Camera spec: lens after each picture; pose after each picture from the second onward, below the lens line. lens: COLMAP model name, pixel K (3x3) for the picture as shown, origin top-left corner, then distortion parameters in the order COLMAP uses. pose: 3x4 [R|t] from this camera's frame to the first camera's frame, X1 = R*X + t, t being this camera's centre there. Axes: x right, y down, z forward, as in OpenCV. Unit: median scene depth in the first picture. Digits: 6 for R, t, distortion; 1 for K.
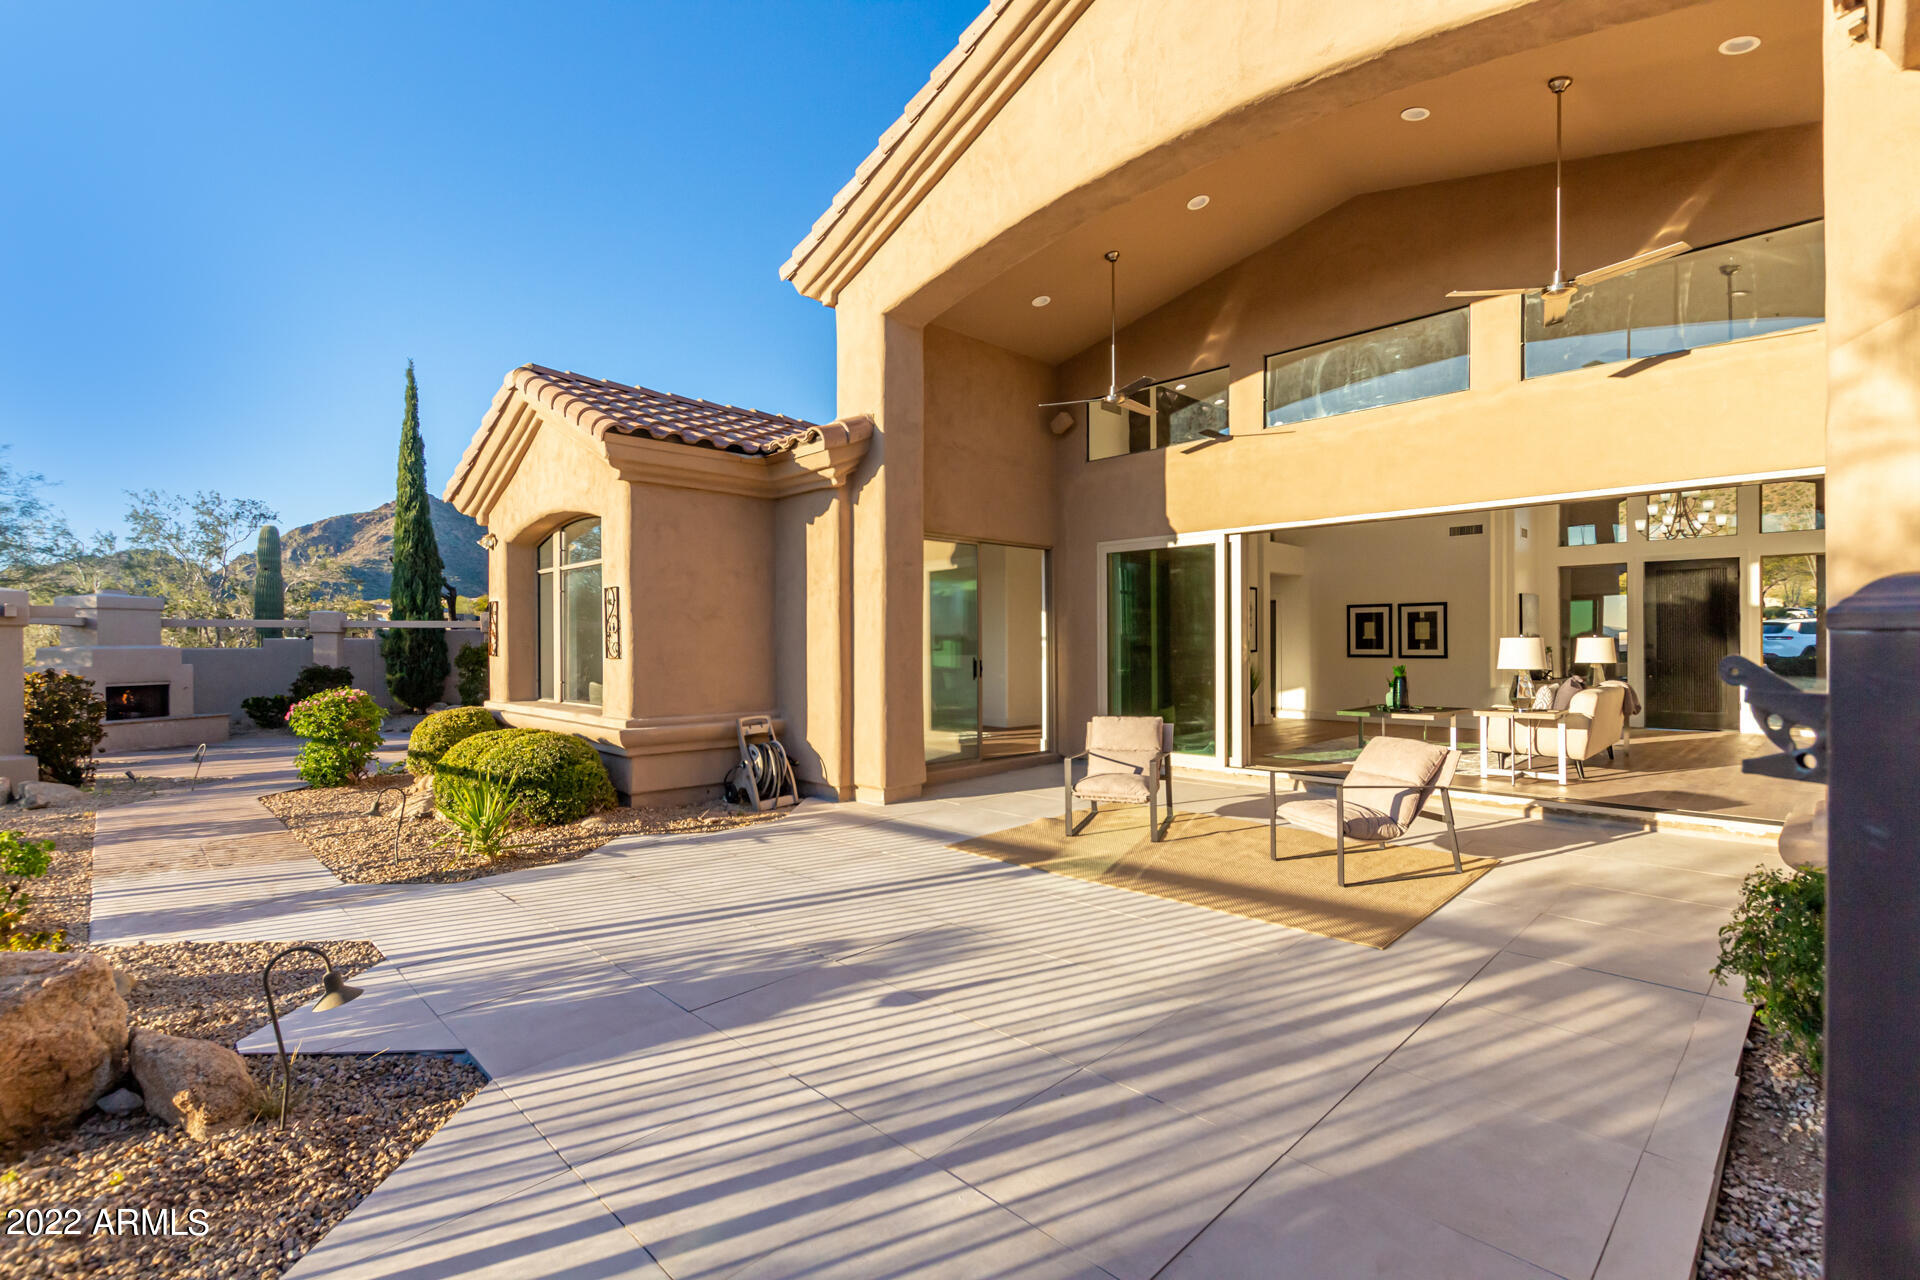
lens RADIAL K [[877.3, 0, 960.0], [0, 877.3, 645.9], [0, 0, 1]] dist [-0.000430, -0.000484]
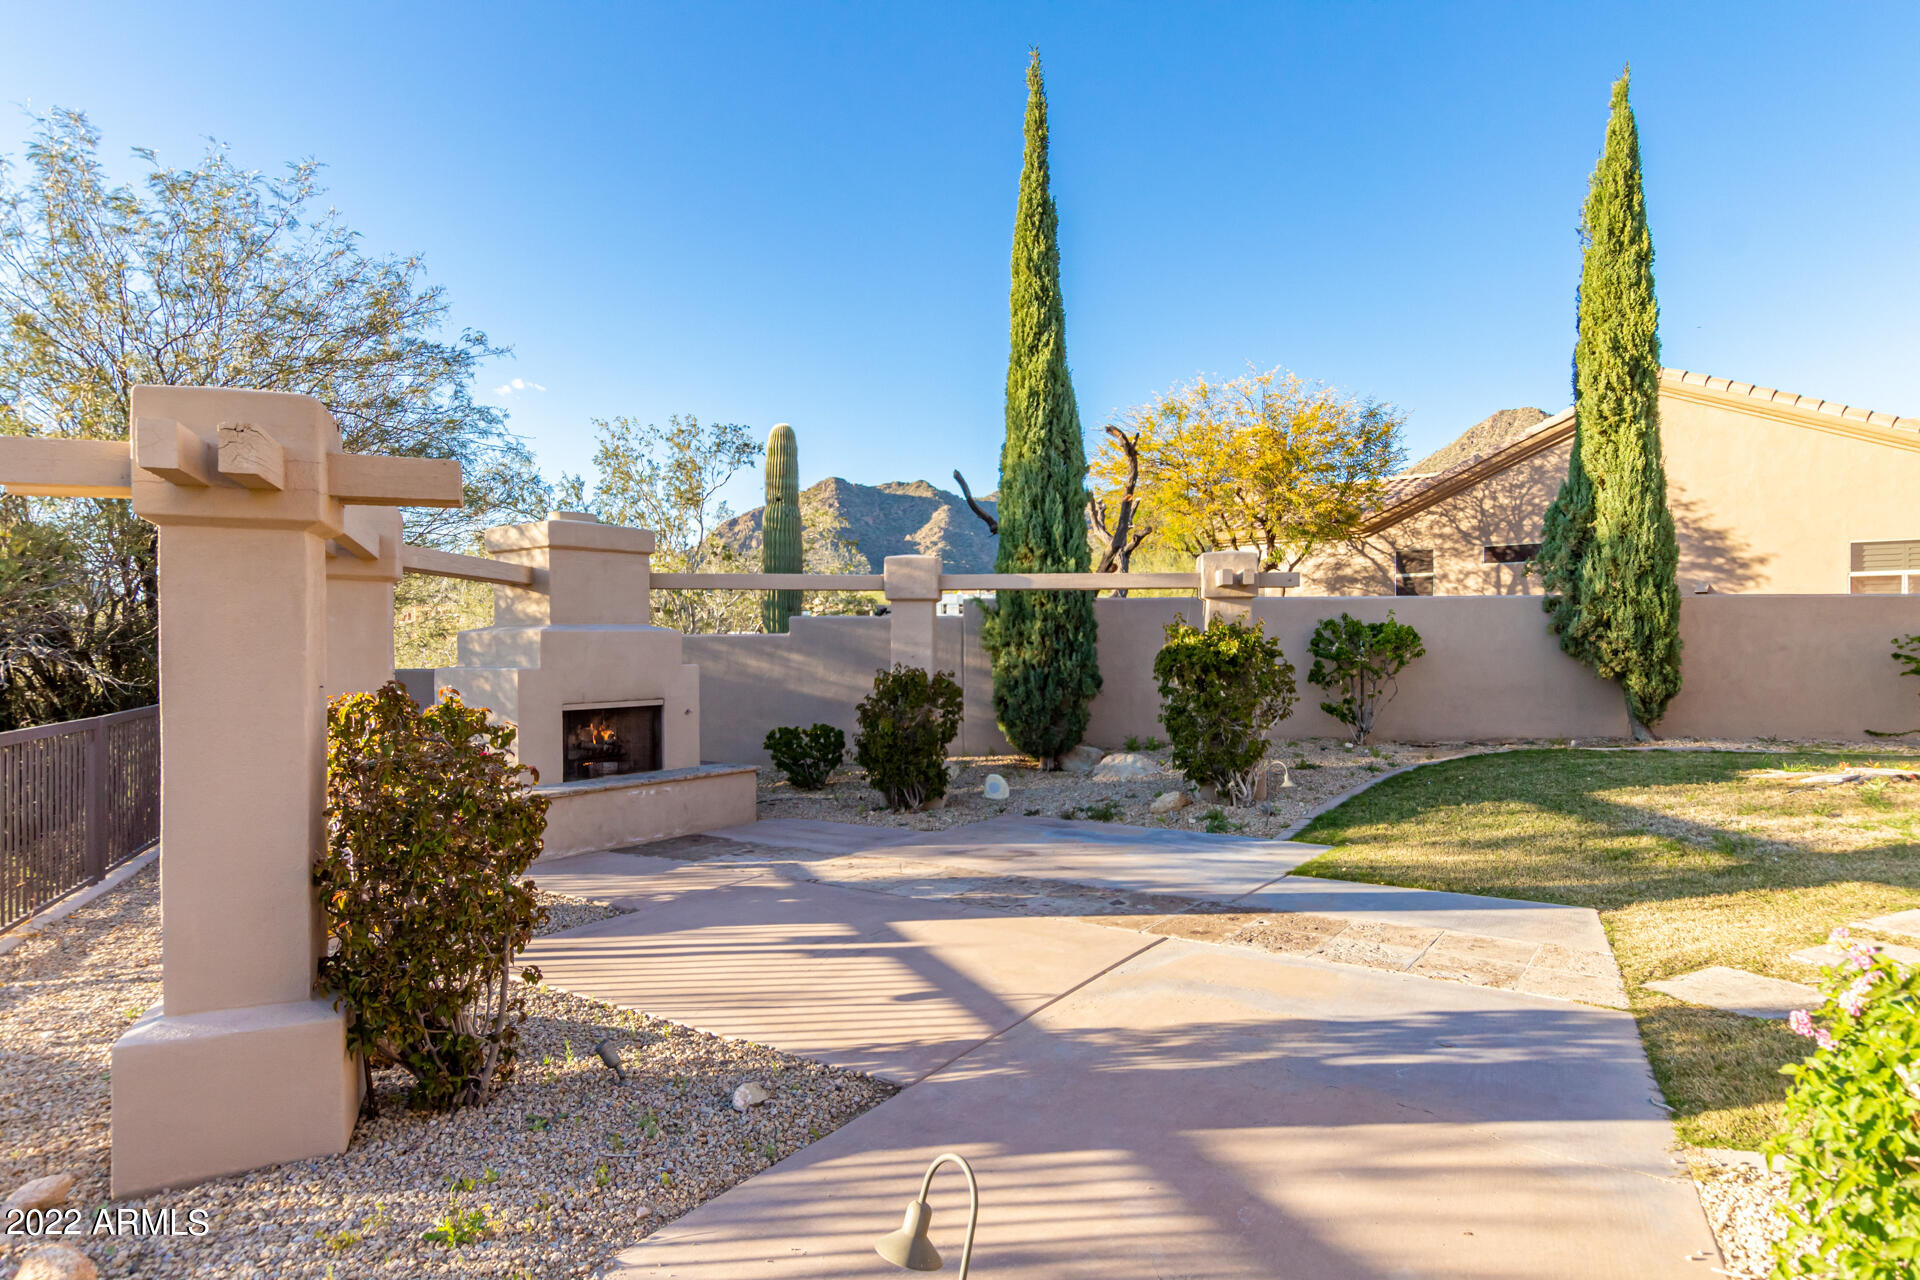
lens RADIAL K [[1095.0, 0, 955.2], [0, 1095.0, 642.6], [0, 0, 1]] dist [0.001704, 0.000401]
pose [[0.903870, -0.000770, -0.427806, -0.407897], [0.000446, 1.000000, -0.000857, 0.008109], [0.427807, 0.000584, 0.903870, 0.428170]]
